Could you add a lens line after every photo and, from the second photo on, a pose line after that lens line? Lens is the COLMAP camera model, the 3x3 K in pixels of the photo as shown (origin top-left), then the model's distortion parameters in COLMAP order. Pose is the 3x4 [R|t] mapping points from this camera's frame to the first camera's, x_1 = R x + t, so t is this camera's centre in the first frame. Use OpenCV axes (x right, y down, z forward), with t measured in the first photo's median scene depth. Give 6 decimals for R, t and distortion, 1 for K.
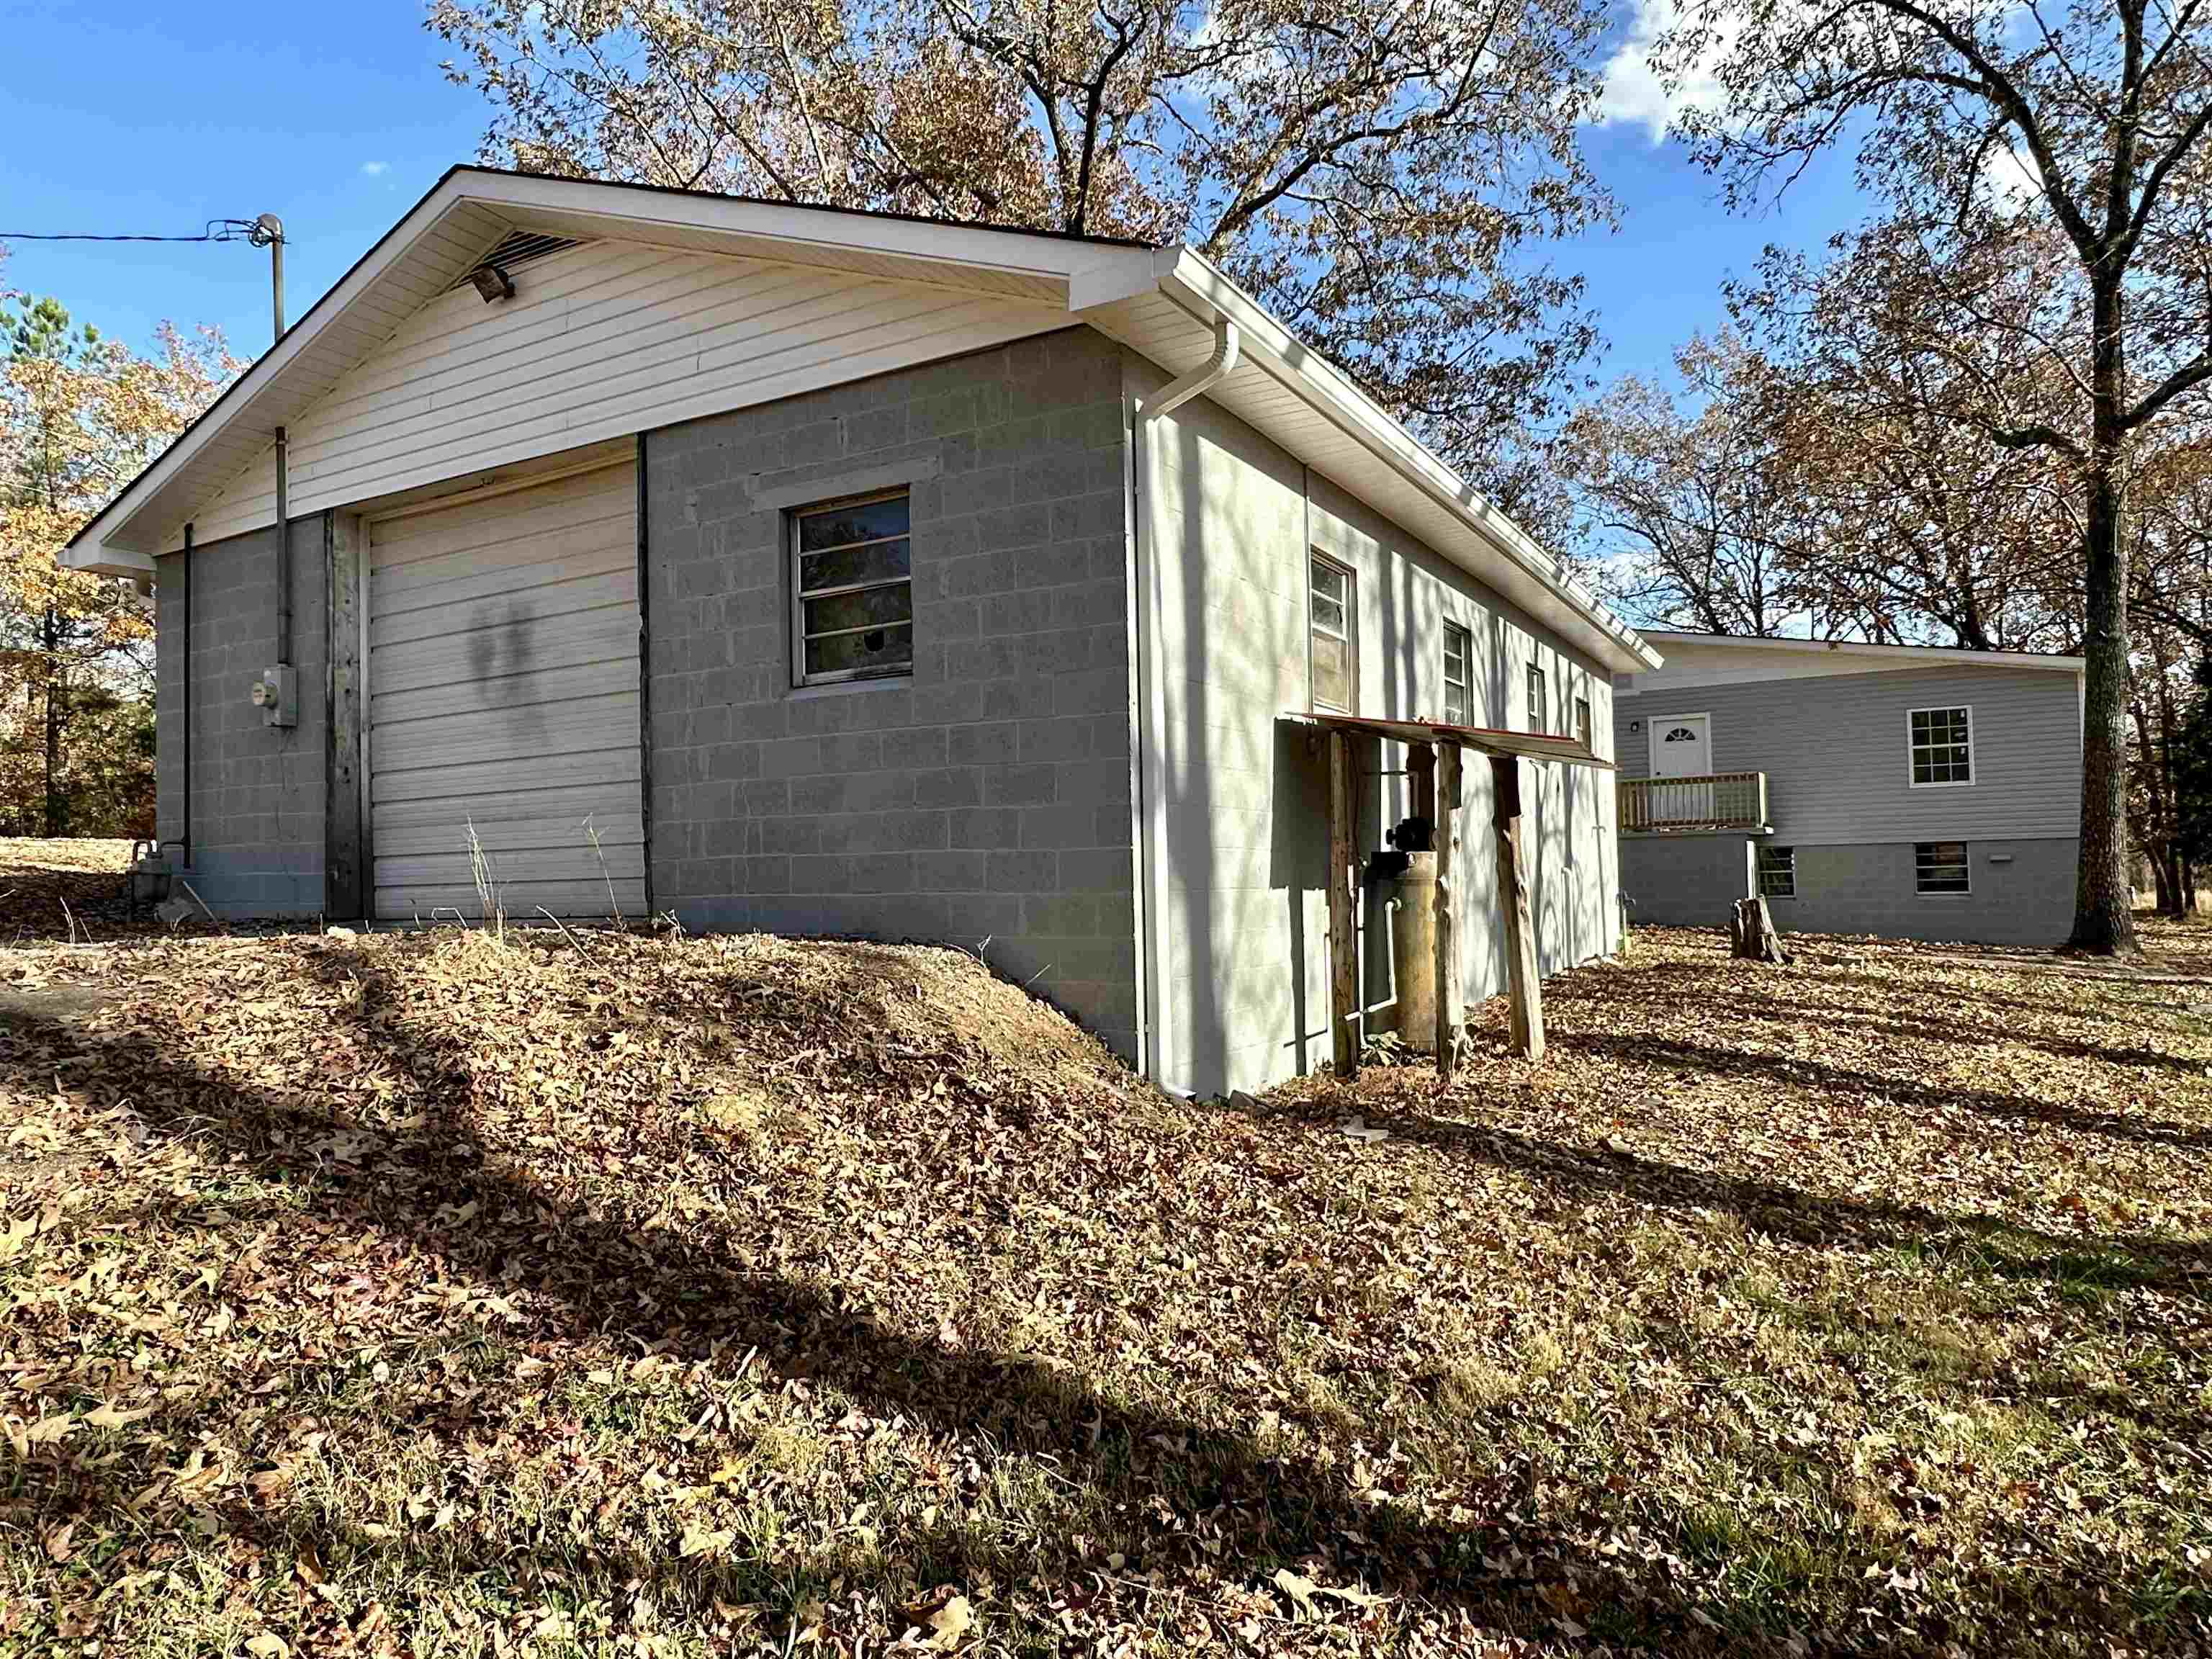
lens RADIAL K [[1355.8, 0, 1106.1], [0, 1355.8, 832.7], [0, 0, 1]] dist [0.007512, 0.001164]
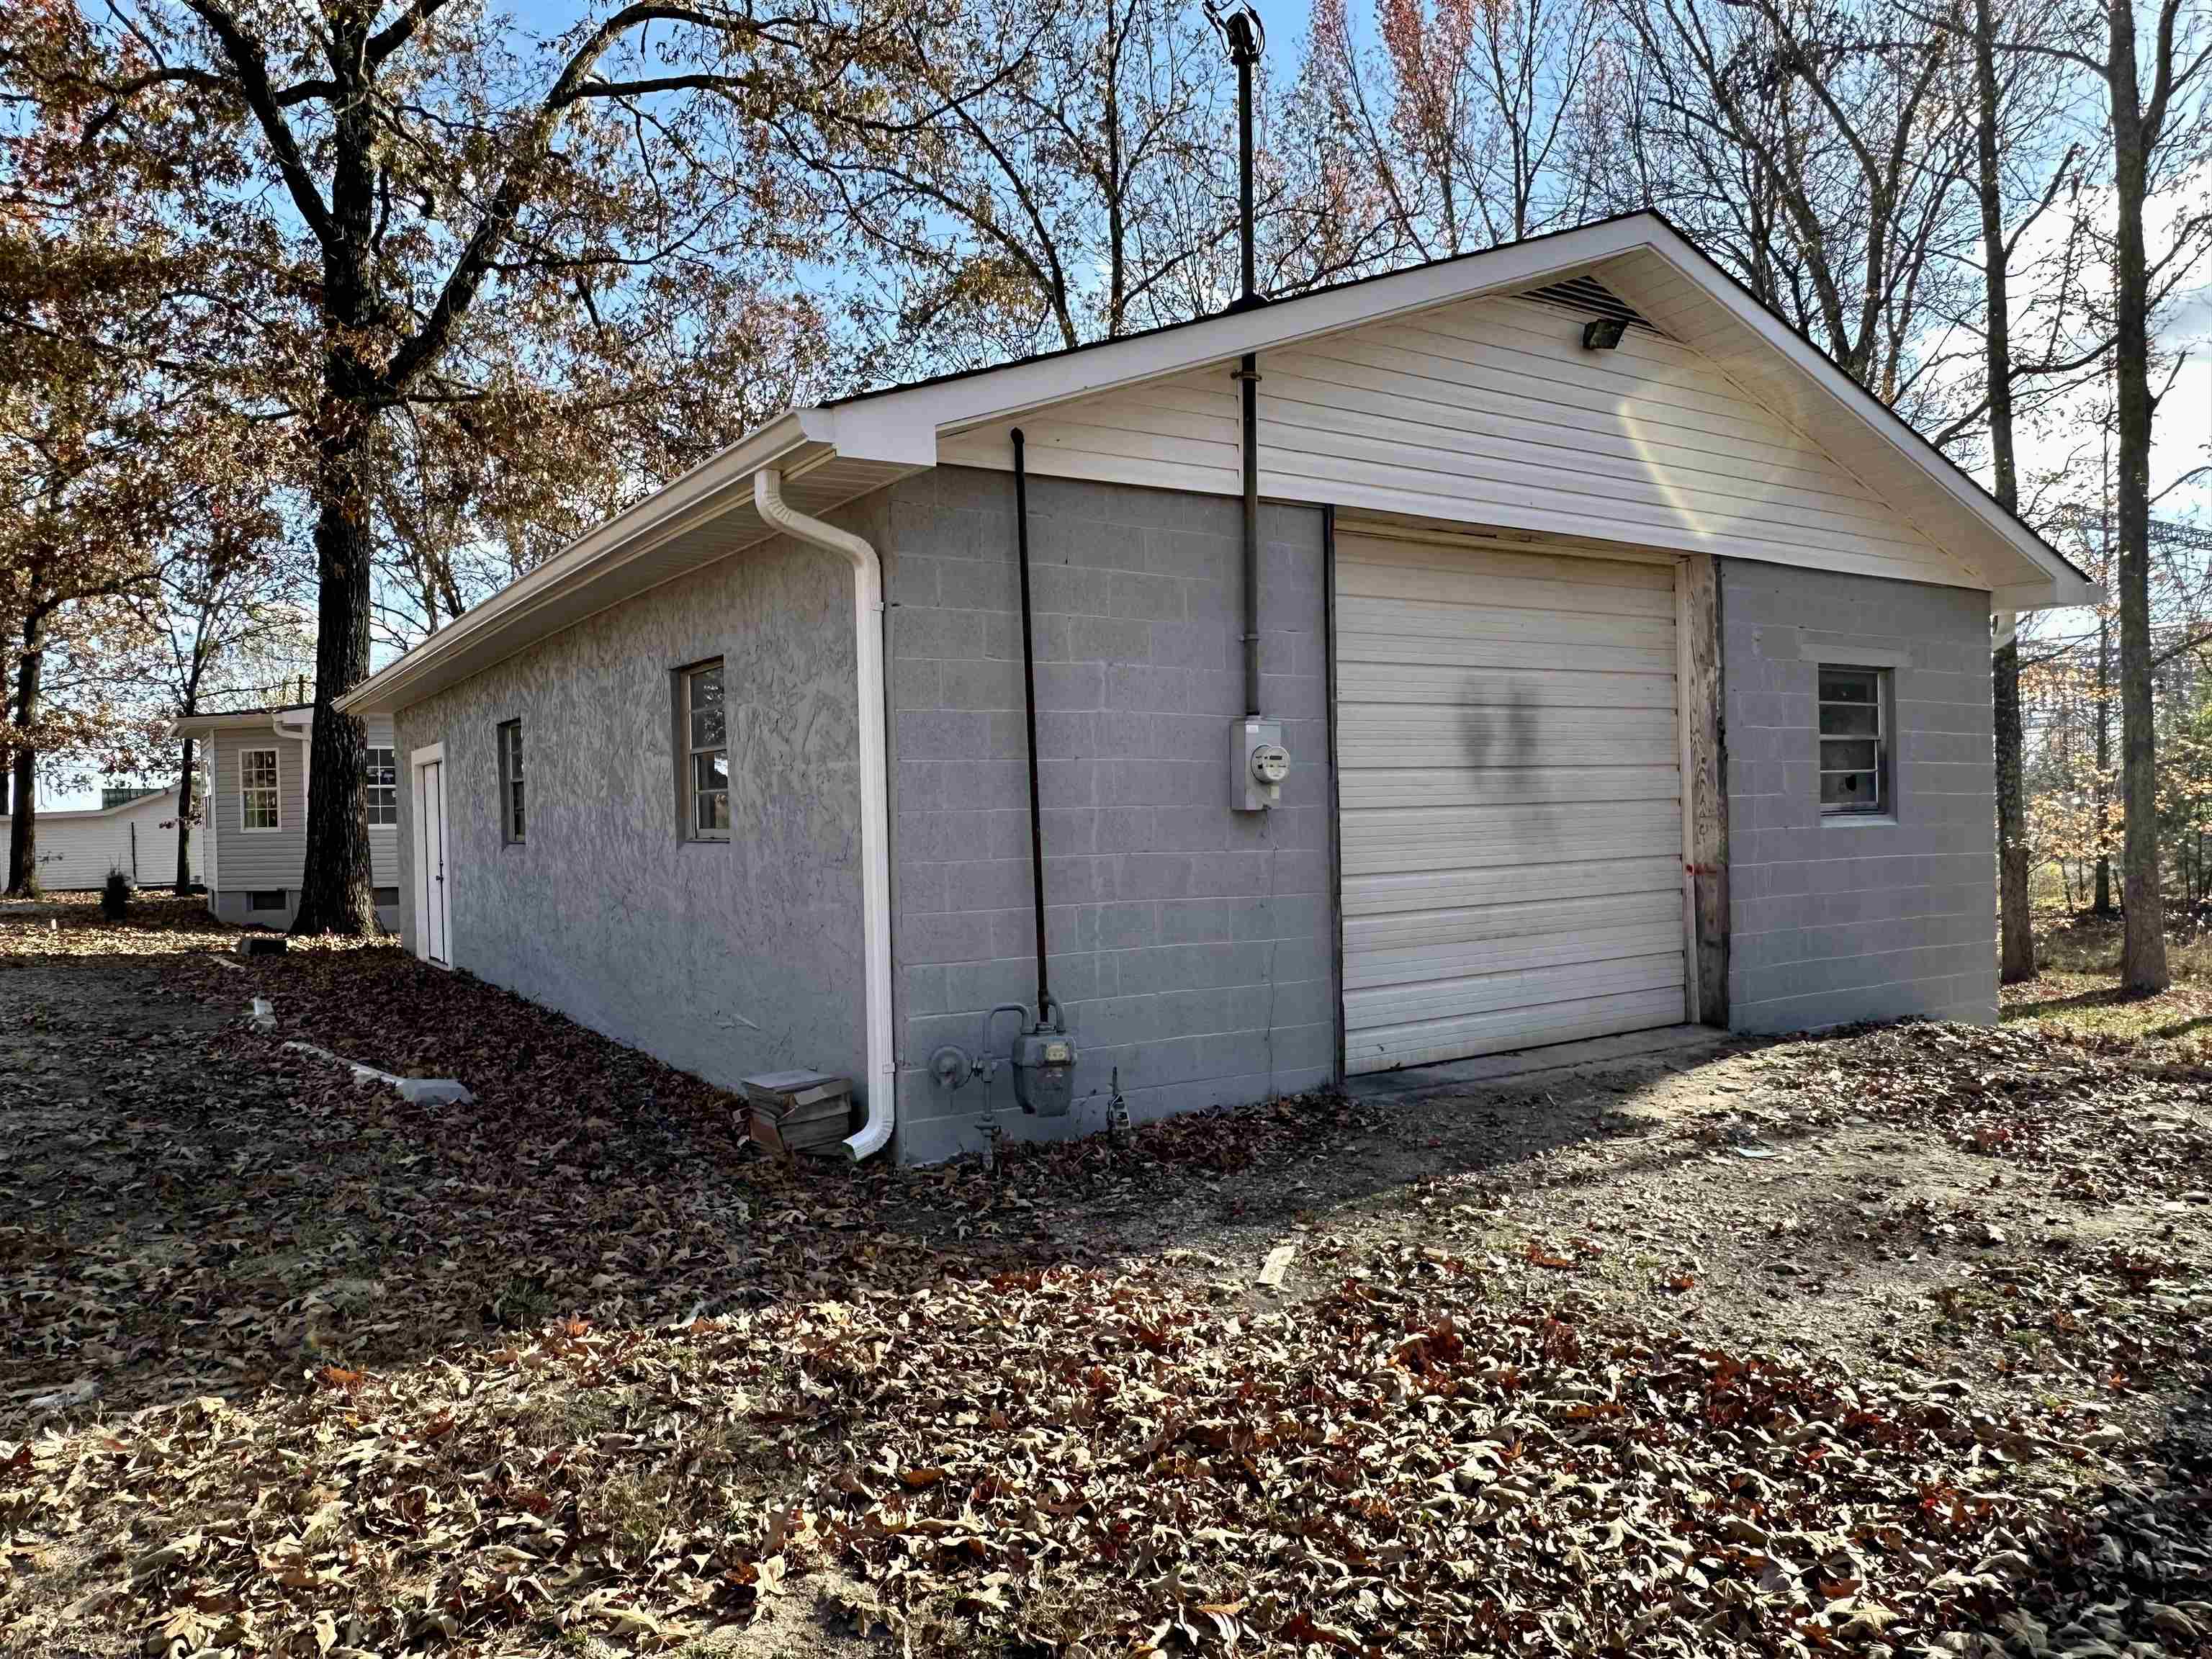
lens RADIAL K [[1535.6, 0, 1105.4], [0, 1535.6, 826.9], [0, 0, 1]] dist [0.027643, -0.046299]
pose [[0.447516, 0.023320, 0.893972, -1.422700], [0.003835, 0.999601, -0.027995, -0.052278], [-0.894268, 0.015956, 0.447248, 0.801013]]
